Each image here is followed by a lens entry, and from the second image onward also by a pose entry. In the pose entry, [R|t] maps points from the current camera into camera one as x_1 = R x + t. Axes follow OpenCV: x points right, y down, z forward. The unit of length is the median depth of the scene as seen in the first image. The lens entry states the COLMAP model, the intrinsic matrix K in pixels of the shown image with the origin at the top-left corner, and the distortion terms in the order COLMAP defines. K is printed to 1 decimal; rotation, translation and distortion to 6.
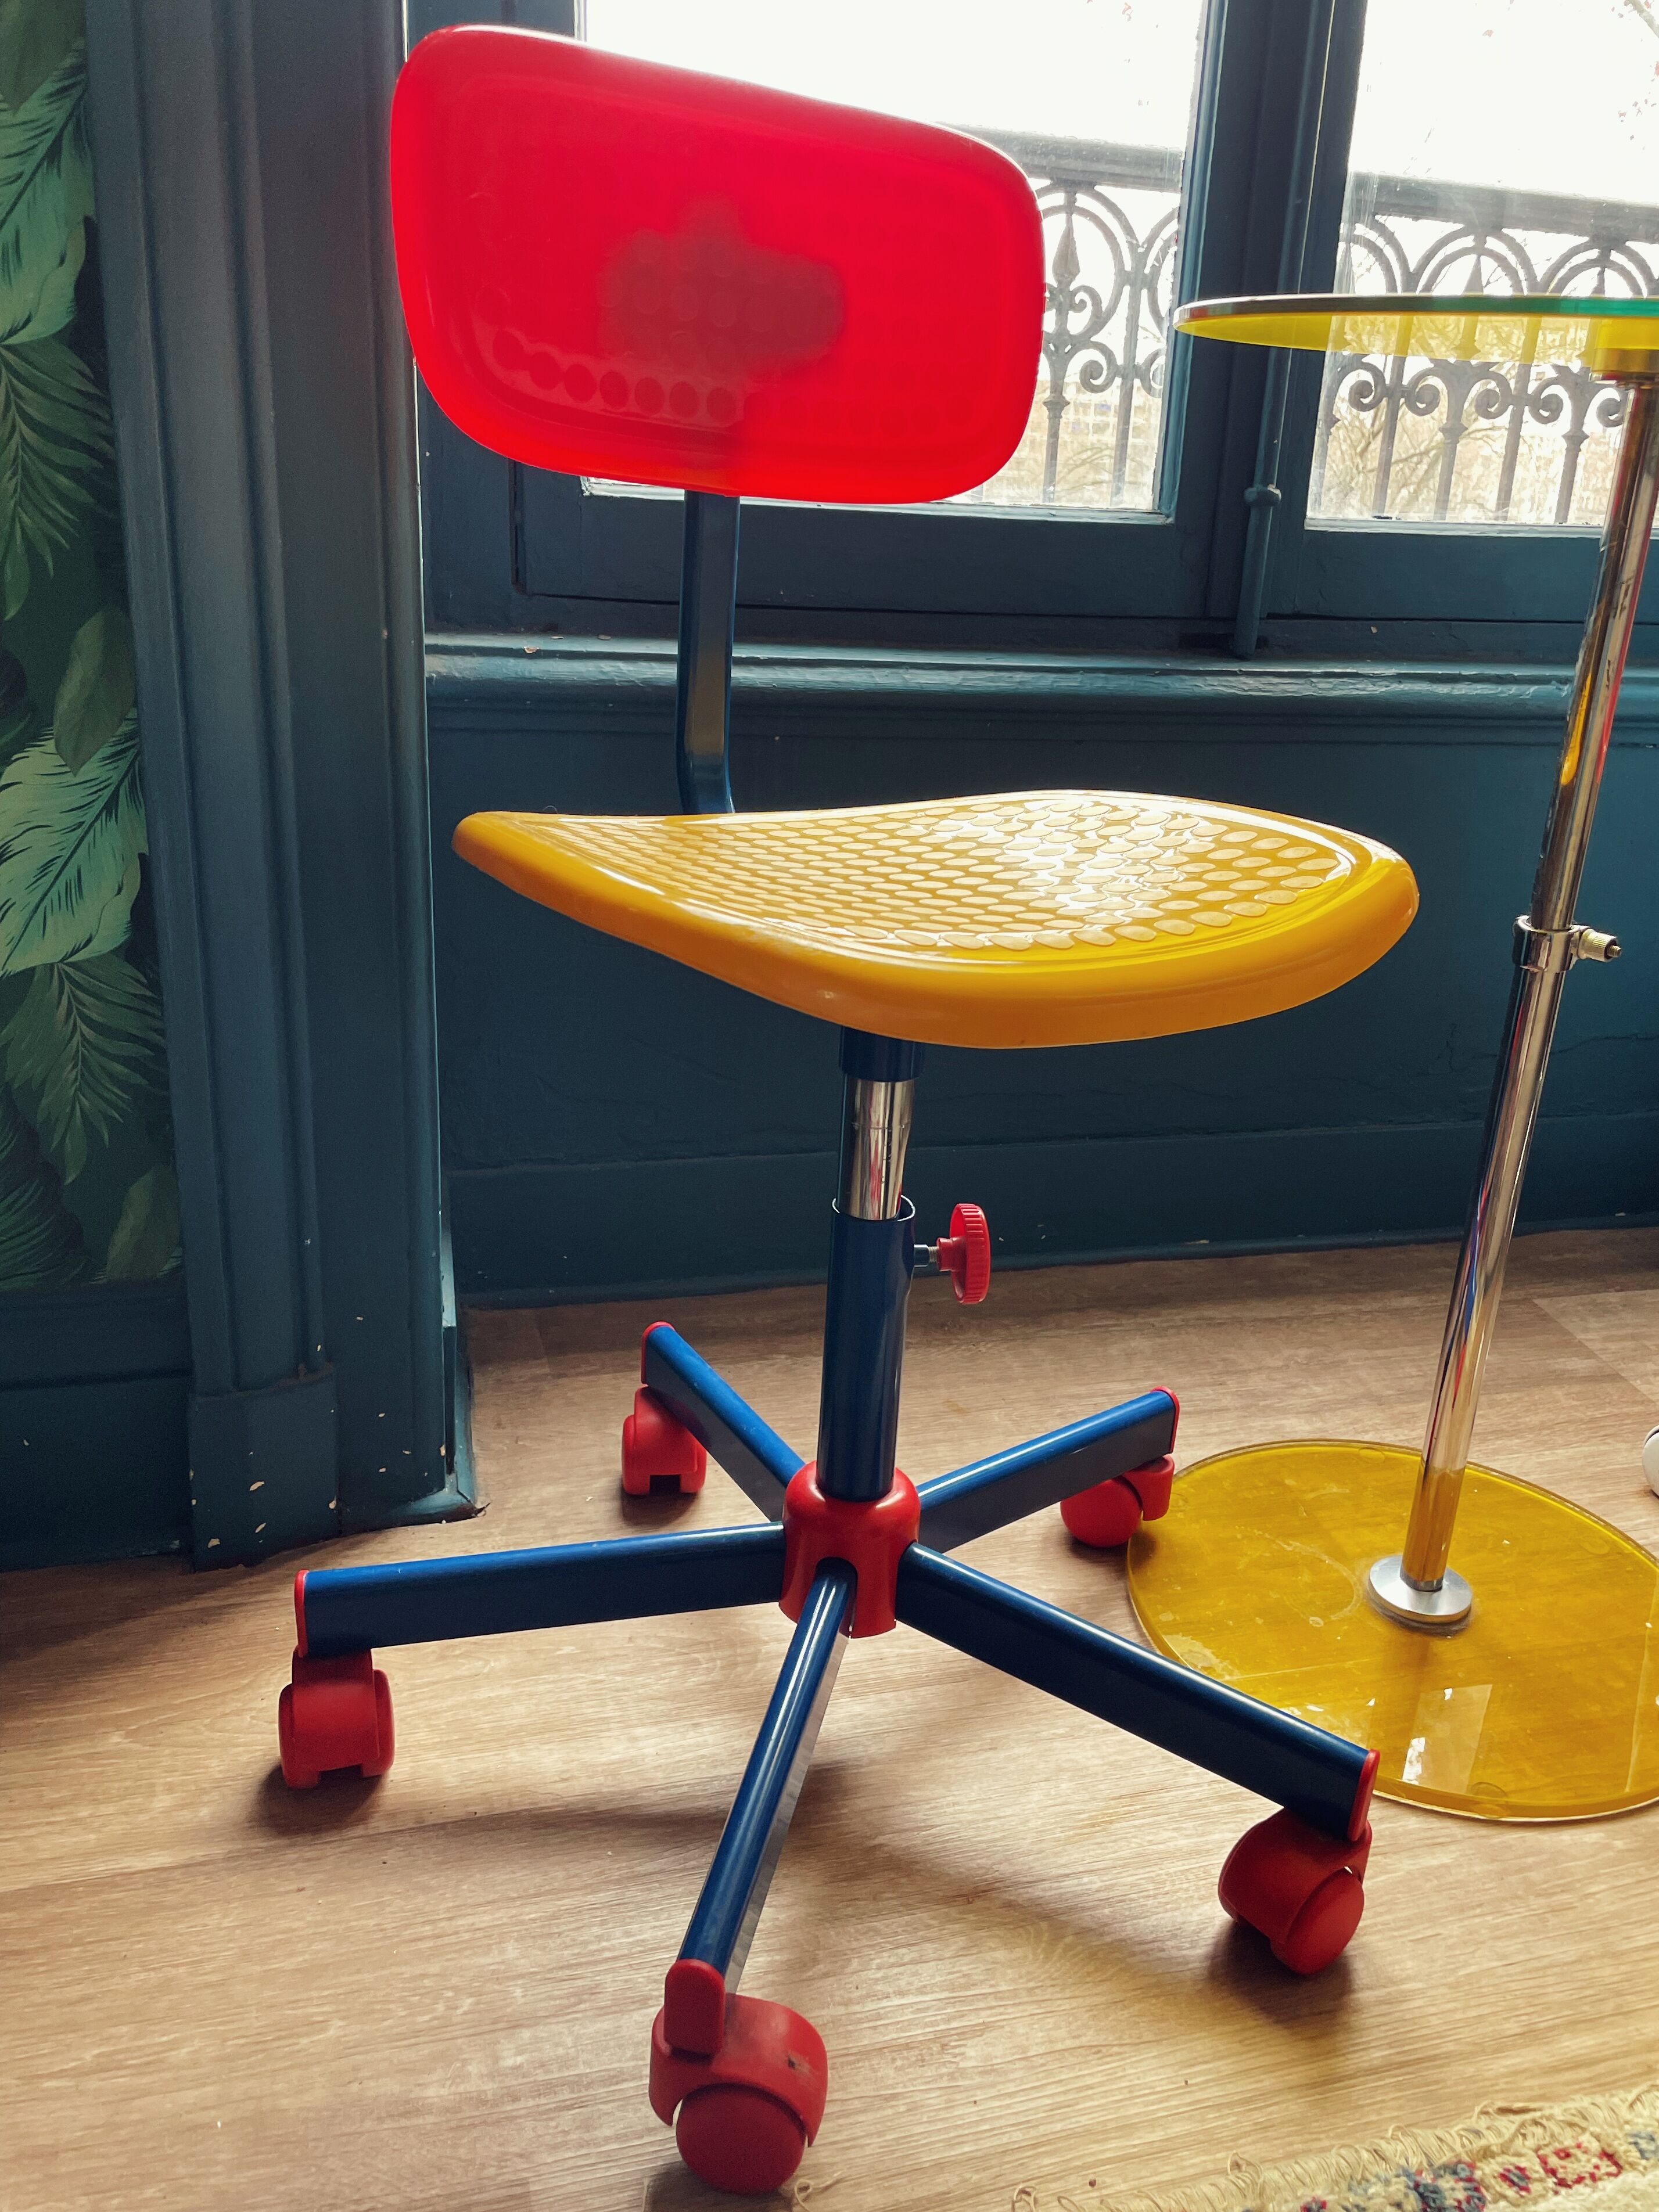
lens RADIAL K [[1700.3, 0, 829.5], [0, 1700.3, 1106.0], [0, 0, 1]] dist [0.011649, 0.004705]
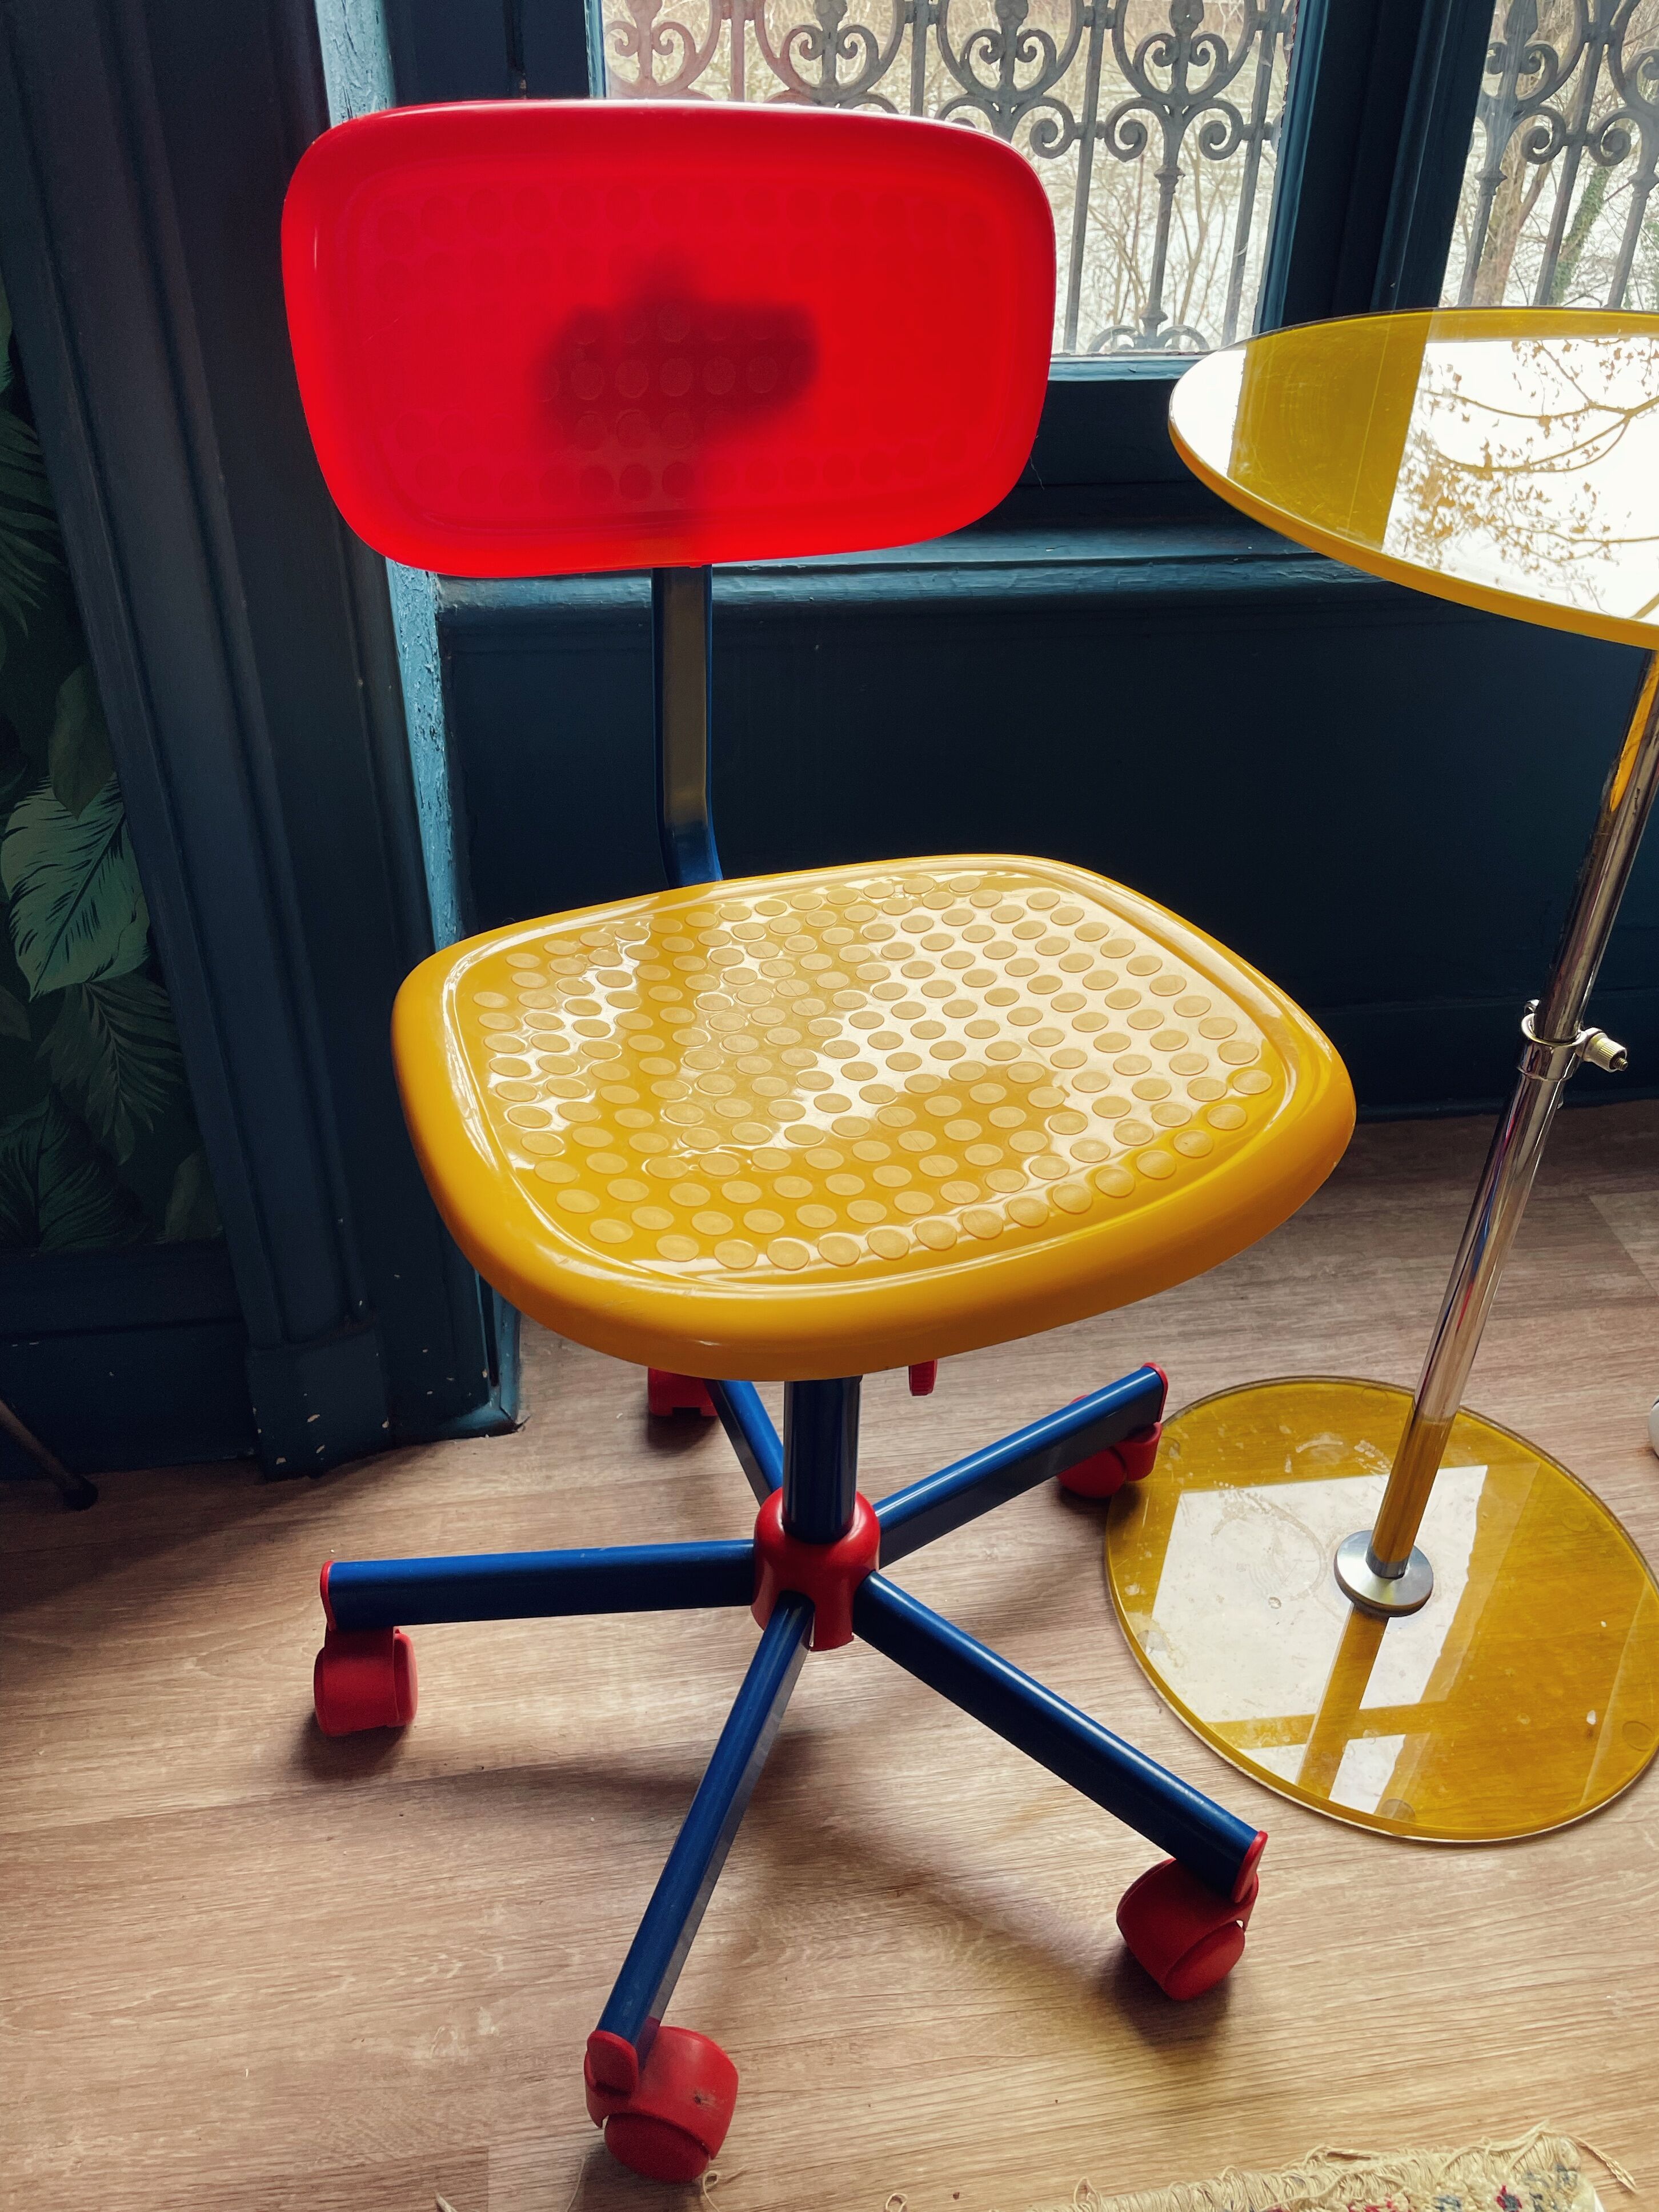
lens RADIAL K [[1664.9, 0, 818.2], [0, 1664.9, 1099.7], [0, 0, 1]] dist [0.020336, -0.007289]
pose [[0.993362, 0.039723, -0.107951, 0.120440], [-0.011596, 0.968281, 0.249593, -0.304060], [0.114442, -0.246685, 0.962315, 0.049219]]
